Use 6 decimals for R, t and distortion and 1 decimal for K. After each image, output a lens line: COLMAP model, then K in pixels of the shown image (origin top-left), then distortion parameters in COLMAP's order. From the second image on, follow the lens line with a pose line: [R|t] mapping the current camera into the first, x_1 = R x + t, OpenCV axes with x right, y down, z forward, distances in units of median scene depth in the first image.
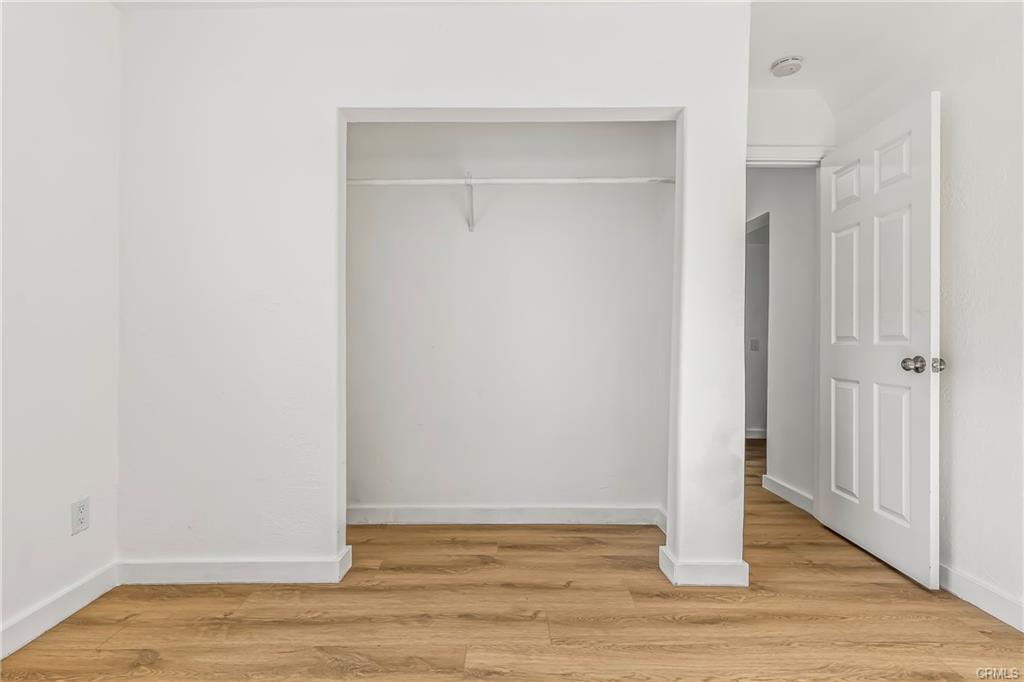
lens RADIAL K [[489.2, 0, 511.5], [0, 489.2, 333.8], [0, 0, 1]] dist [0.002690, -0.001692]
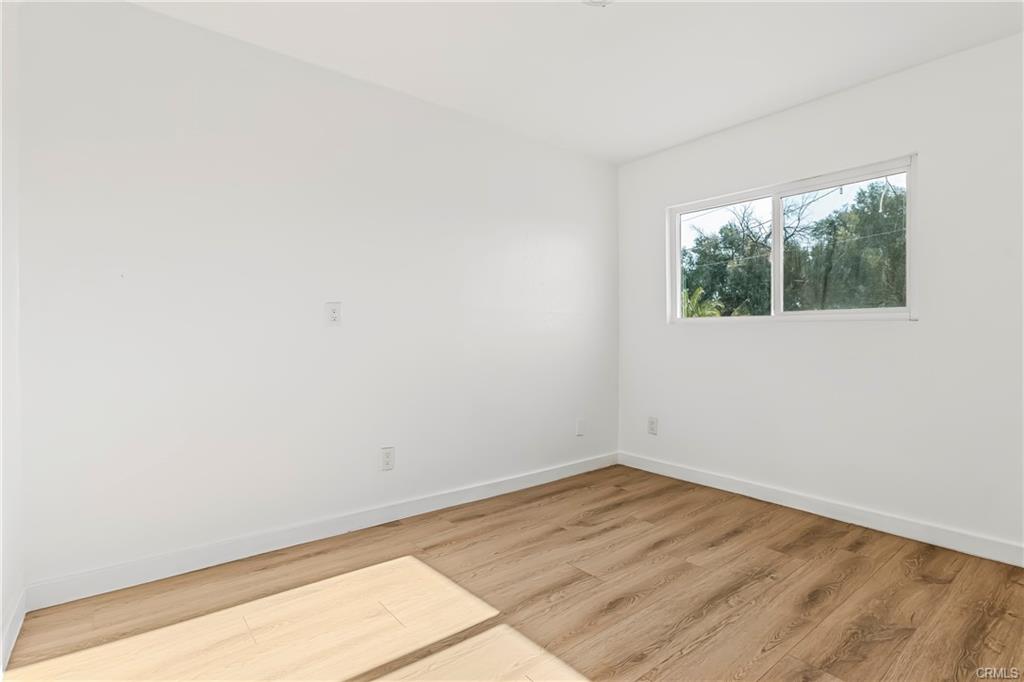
lens RADIAL K [[489.2, 0, 513.9], [0, 489.2, 340.4], [0, 0, 1]] dist [0.002690, -0.001692]
pose [[-0.782440, -0.002121, -0.622723, 0.759954], [0.005050, 0.999940, -0.009751, 0.014892], [0.622706, -0.010774, -0.782382, 1.042991]]
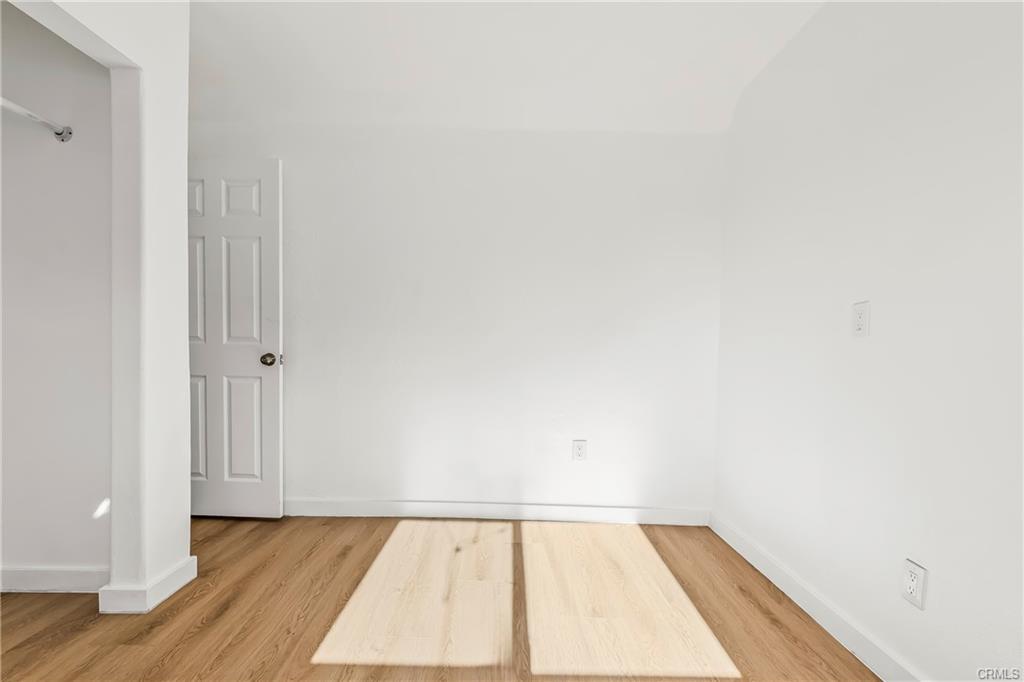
lens RADIAL K [[489.2, 0, 512.3], [0, 489.2, 350.5], [0, 0, 1]] dist [0.002690, -0.001692]
pose [[-0.008641, -0.004526, 0.999952, -0.558807], [-0.041261, 0.999140, 0.004165, 0.004884], [-0.999111, -0.041223, -0.008821, 0.361499]]
